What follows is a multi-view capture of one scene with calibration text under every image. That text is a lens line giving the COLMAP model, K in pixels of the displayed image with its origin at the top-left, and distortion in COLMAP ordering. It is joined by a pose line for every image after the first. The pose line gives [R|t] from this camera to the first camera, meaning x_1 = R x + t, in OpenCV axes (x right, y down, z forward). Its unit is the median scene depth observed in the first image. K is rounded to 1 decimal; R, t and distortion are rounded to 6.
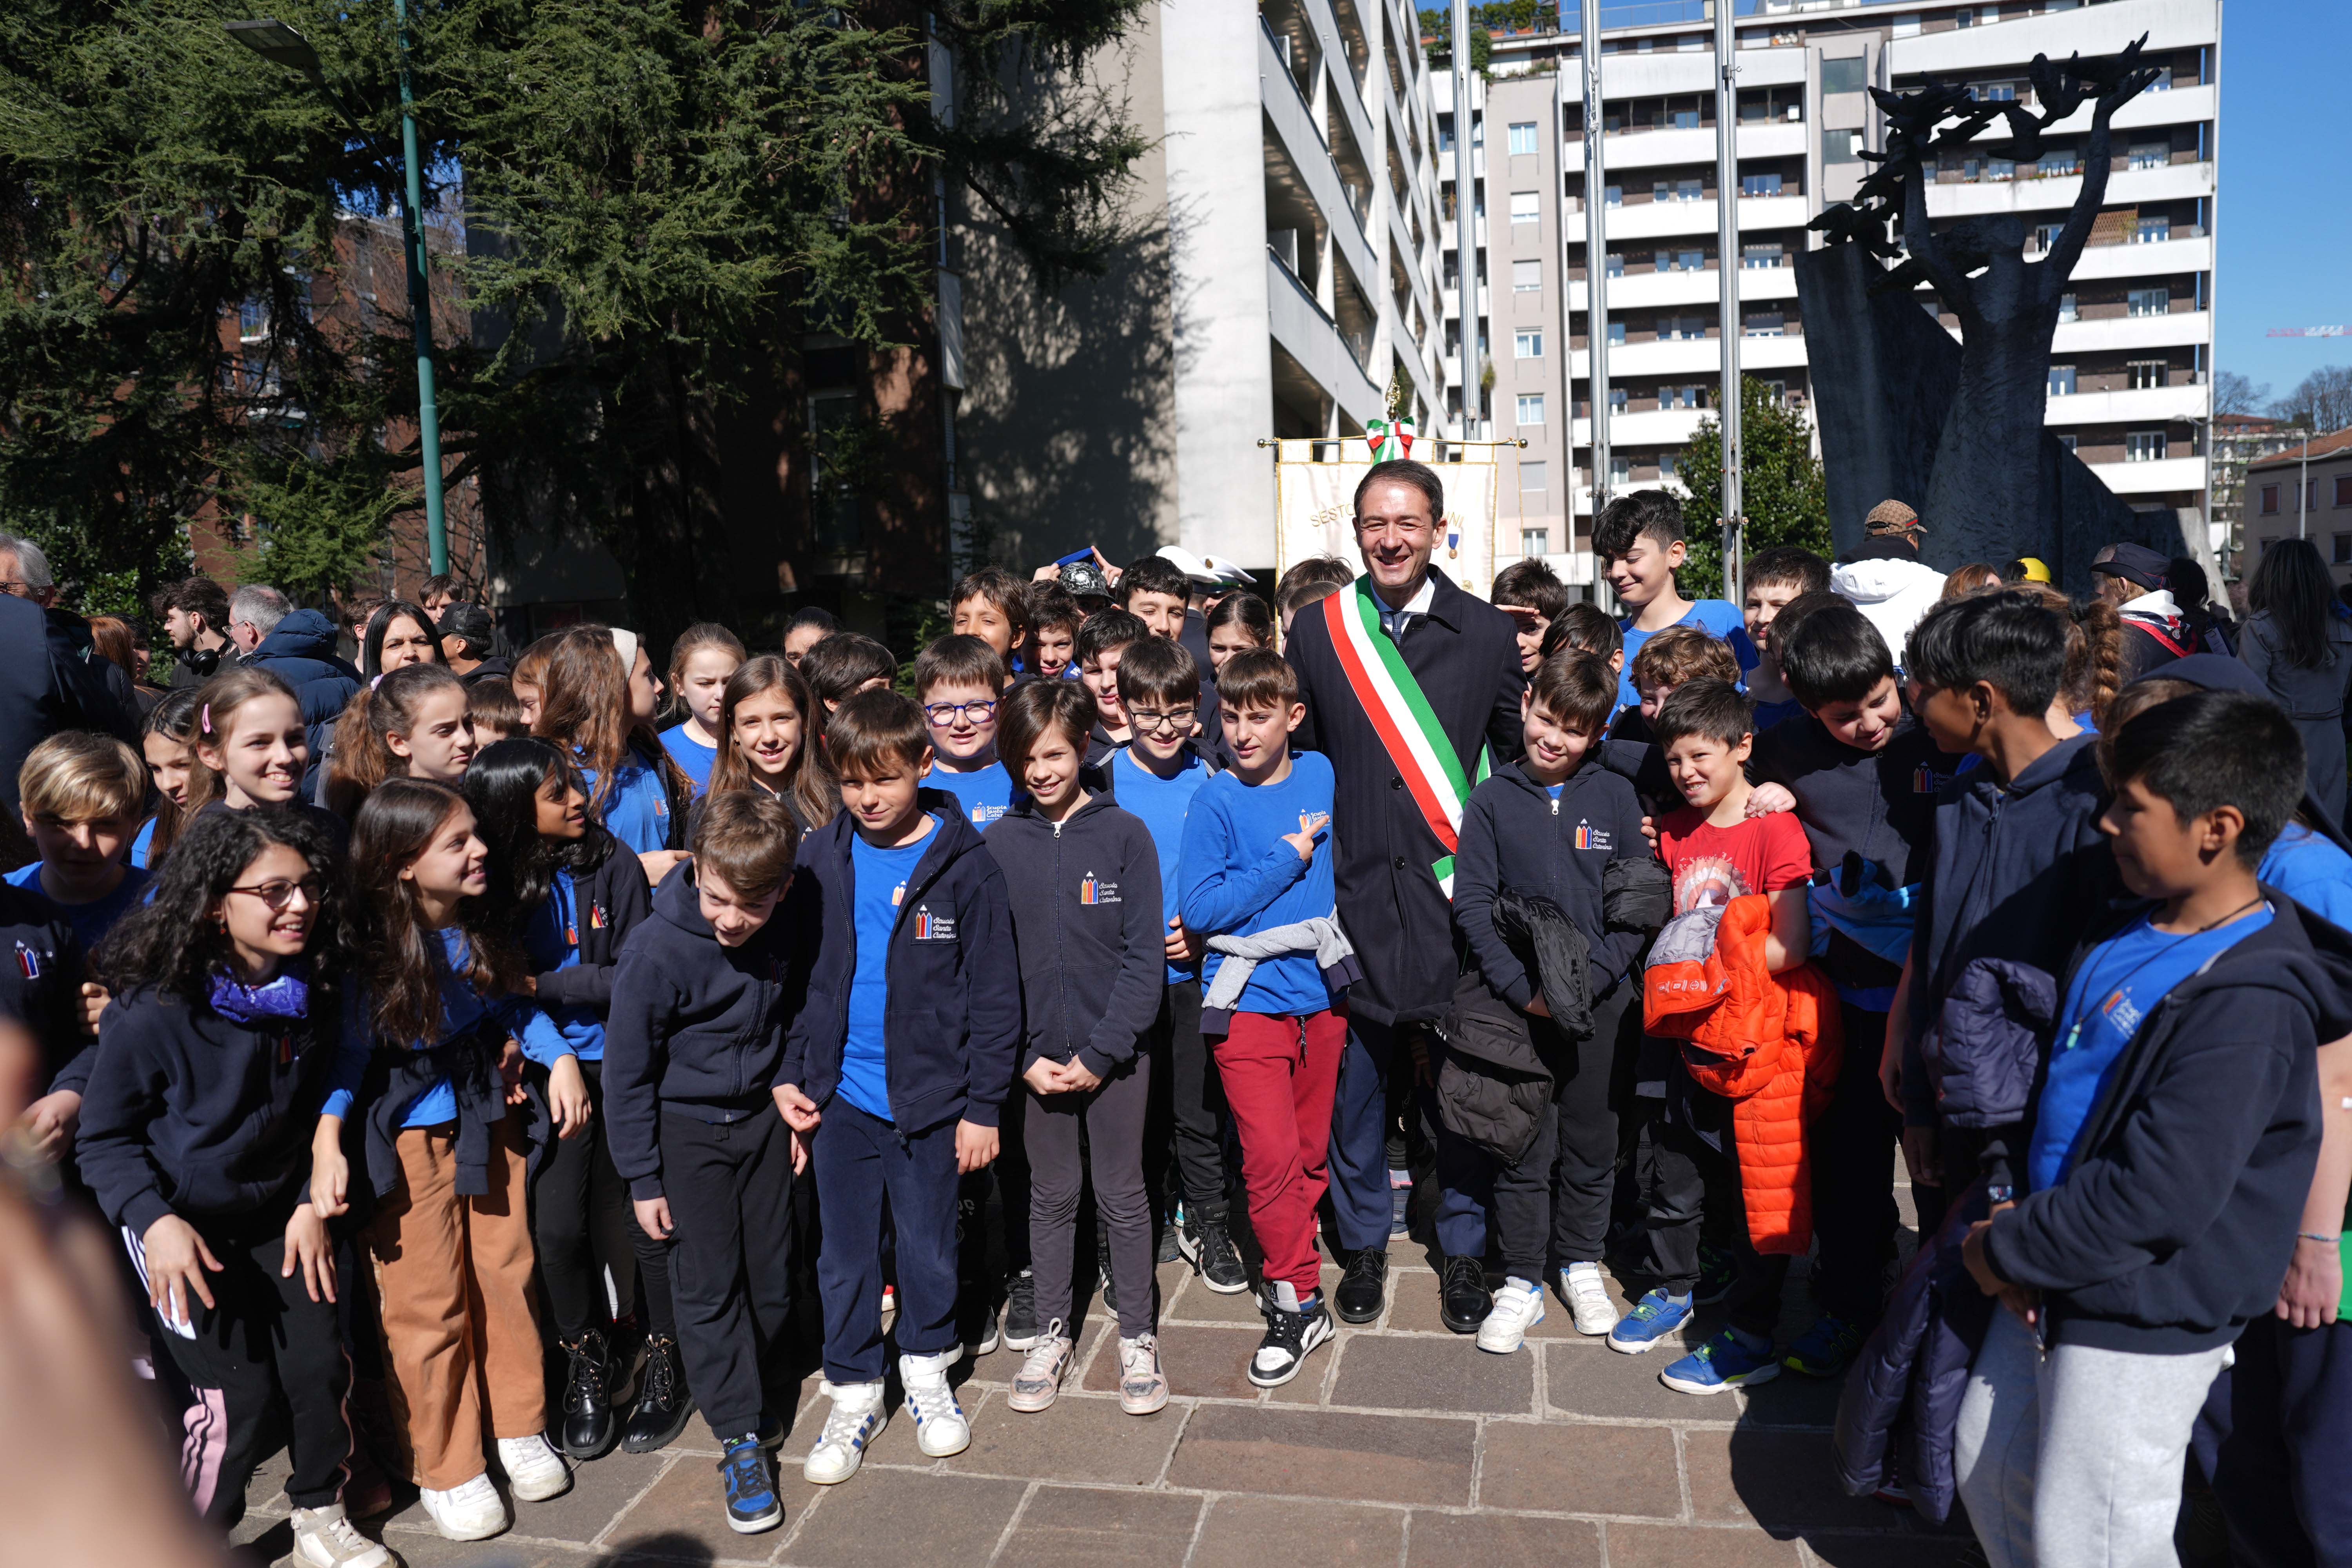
lens RADIAL K [[1652.7, 0, 1187.4], [0, 1652.7, 782.5], [0, 0, 1]] dist [-0.099665, 0.080775]
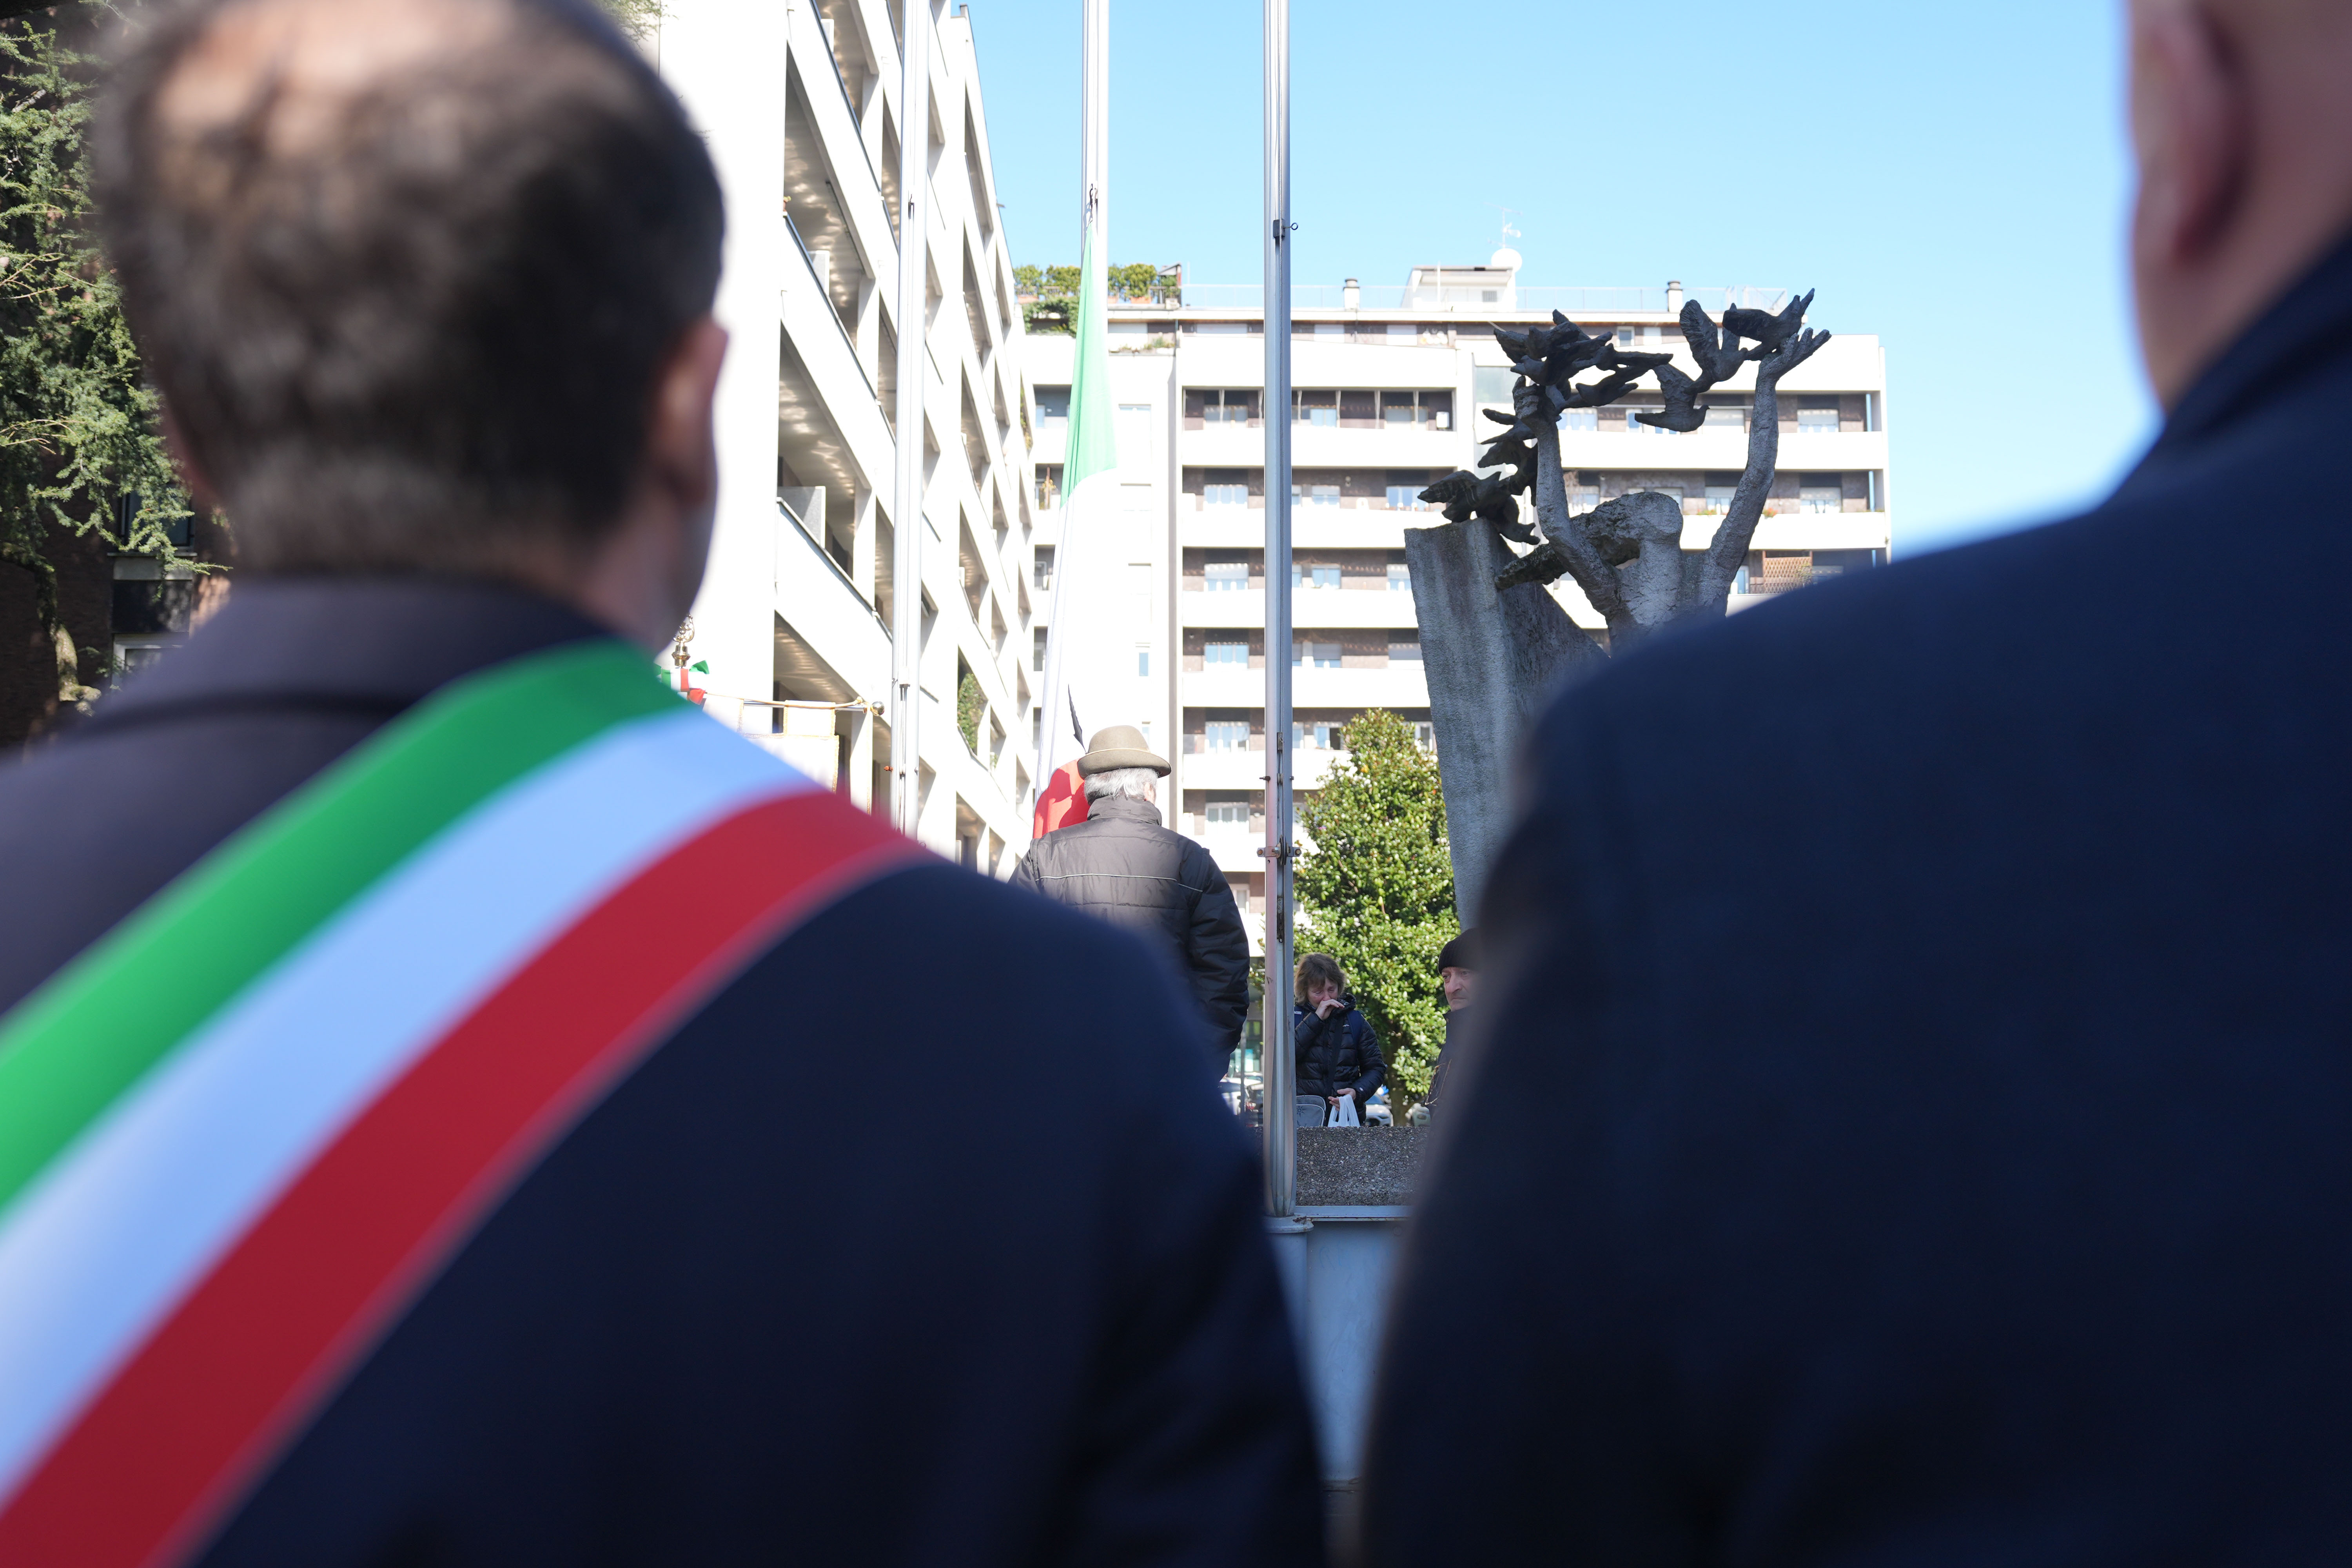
lens RADIAL K [[2059.2, 0, 1202.8], [0, 2059.2, 762.1], [0, 0, 1]] dist [-0.032654, 0.033779]
pose [[0.971748, 0.061067, 0.227984, 0.025970], [-0.012131, 0.977594, -0.210152, -0.003324], [-0.235709, 0.201449, 0.950715, 0.045287]]
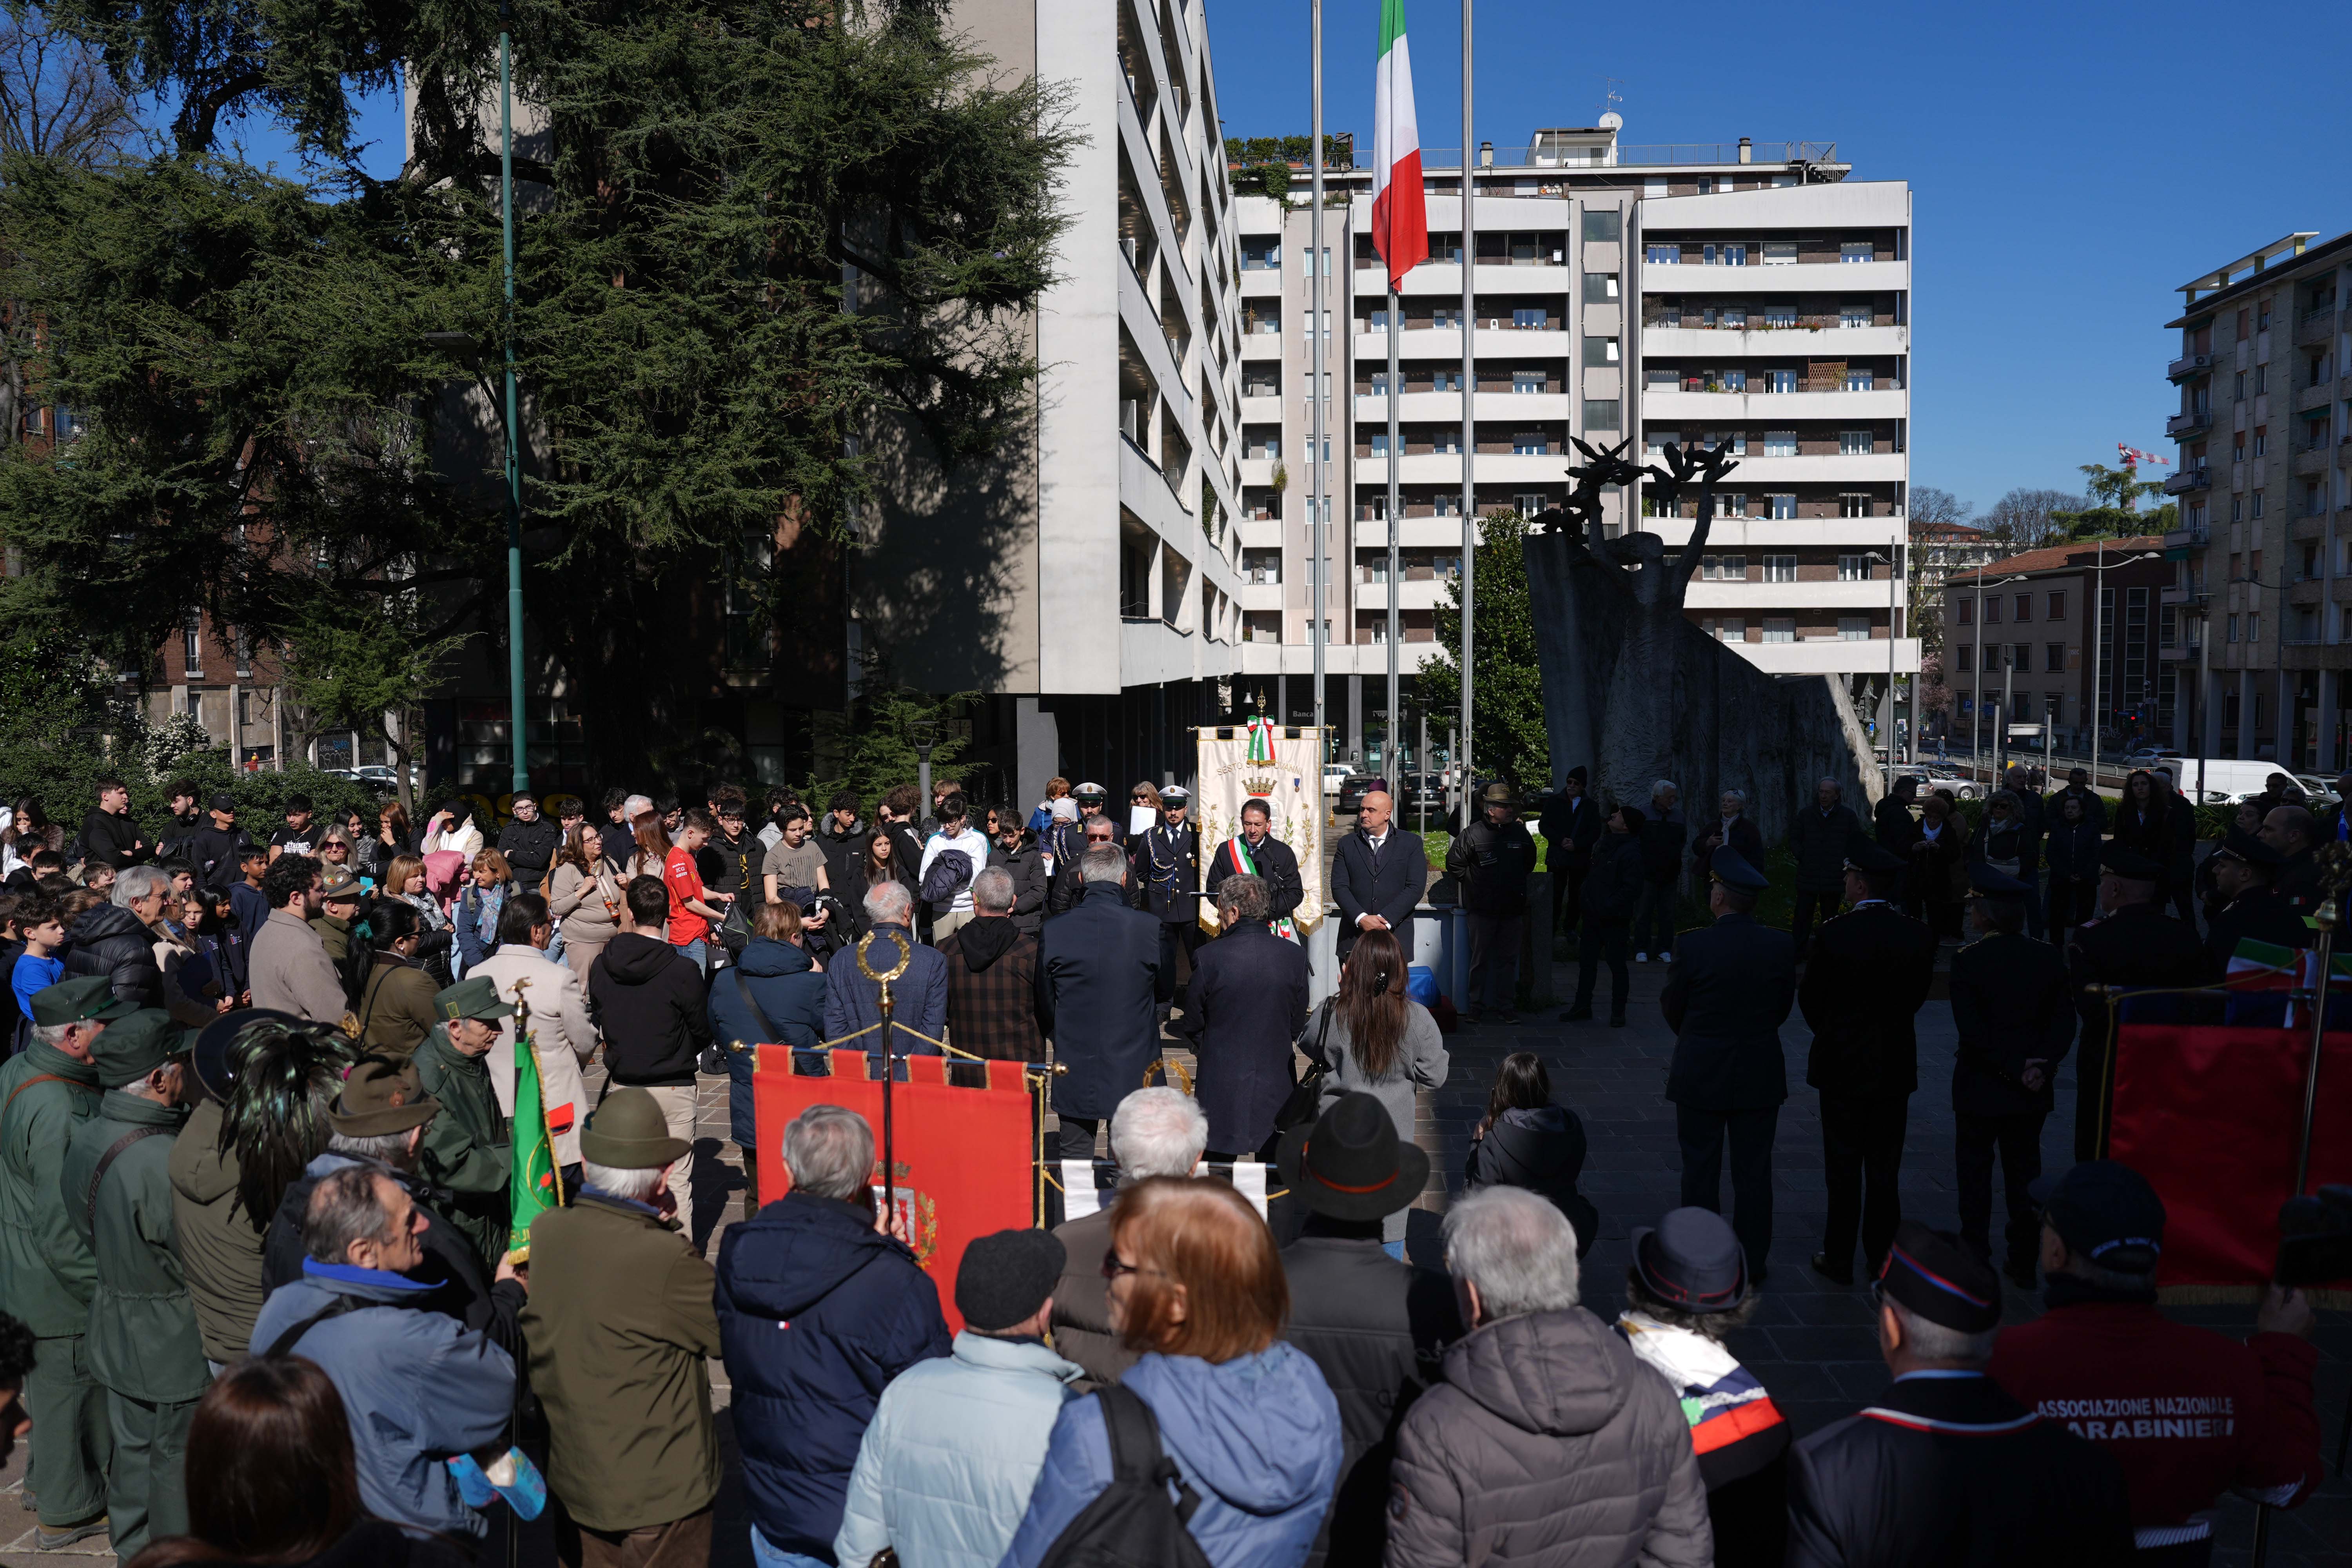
lens RADIAL K [[1652.7, 0, 1198.5], [0, 1652.7, 773.9], [0, 0, 1]] dist [-0.099665, 0.080775]
pose [[0.989905, 0.024840, 0.139536, -0.047489], [-0.019143, 0.998933, -0.042022, -0.018340], [-0.140431, 0.038927, 0.989325, -0.171680]]
